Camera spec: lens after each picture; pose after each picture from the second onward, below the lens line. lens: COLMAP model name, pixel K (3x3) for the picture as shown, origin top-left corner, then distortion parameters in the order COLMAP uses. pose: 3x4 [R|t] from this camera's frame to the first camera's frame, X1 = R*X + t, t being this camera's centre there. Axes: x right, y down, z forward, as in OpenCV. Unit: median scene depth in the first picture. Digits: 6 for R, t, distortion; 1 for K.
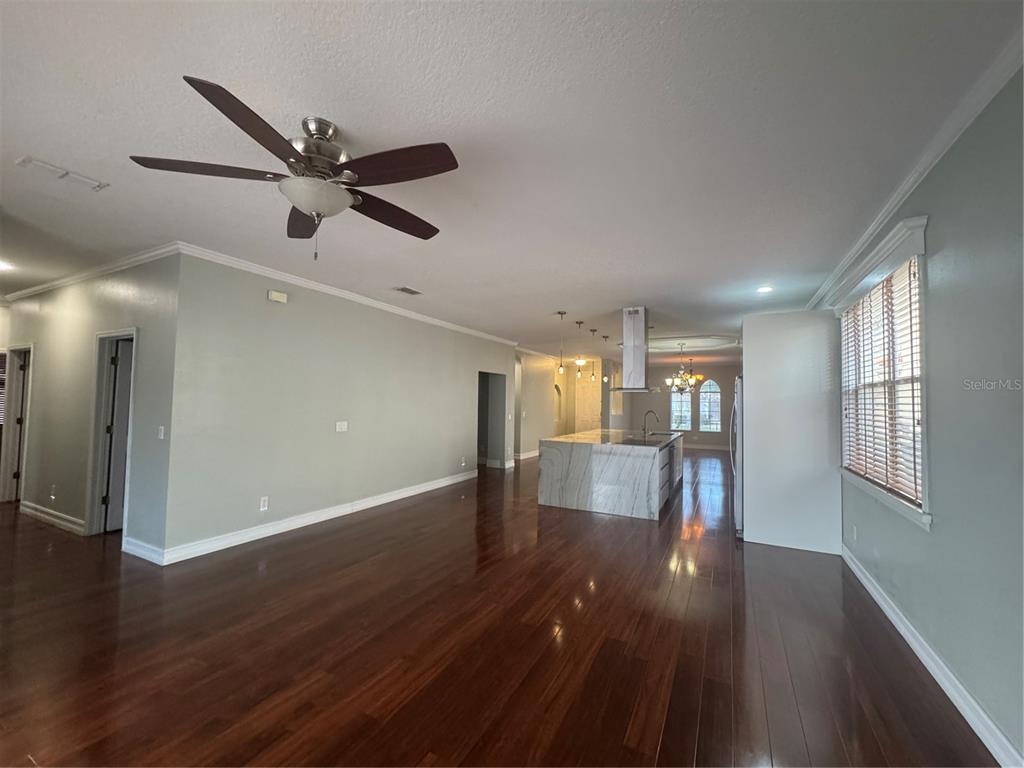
lens RADIAL K [[413.5, 0, 512.0], [0, 413.5, 384.0], [0, 0, 1]] dist [-0.011341, 0.000055]
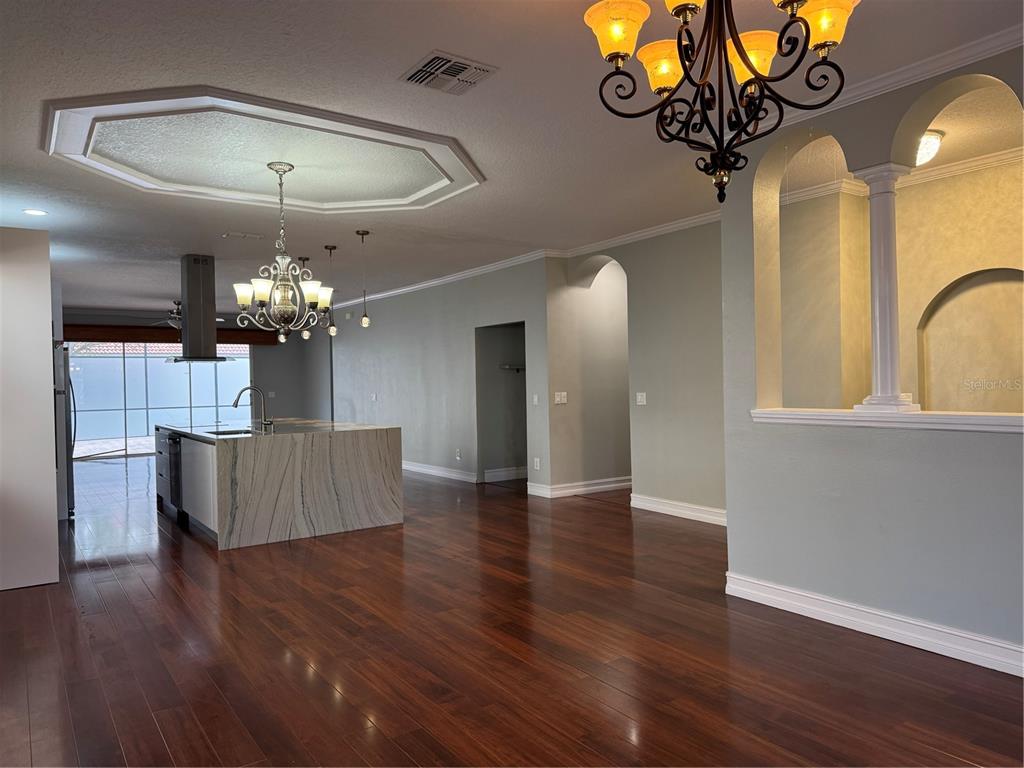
lens RADIAL K [[646.9, 0, 512.0], [0, 646.9, 384.0], [0, 0, 1]] dist [-0.083482, 0.001734]
pose [[-0.498649, -0.007818, -0.866768, 0.854248], [0.049262, 0.998088, -0.037343, 0.107023], [0.865403, -0.061320, -0.497311, 1.675044]]
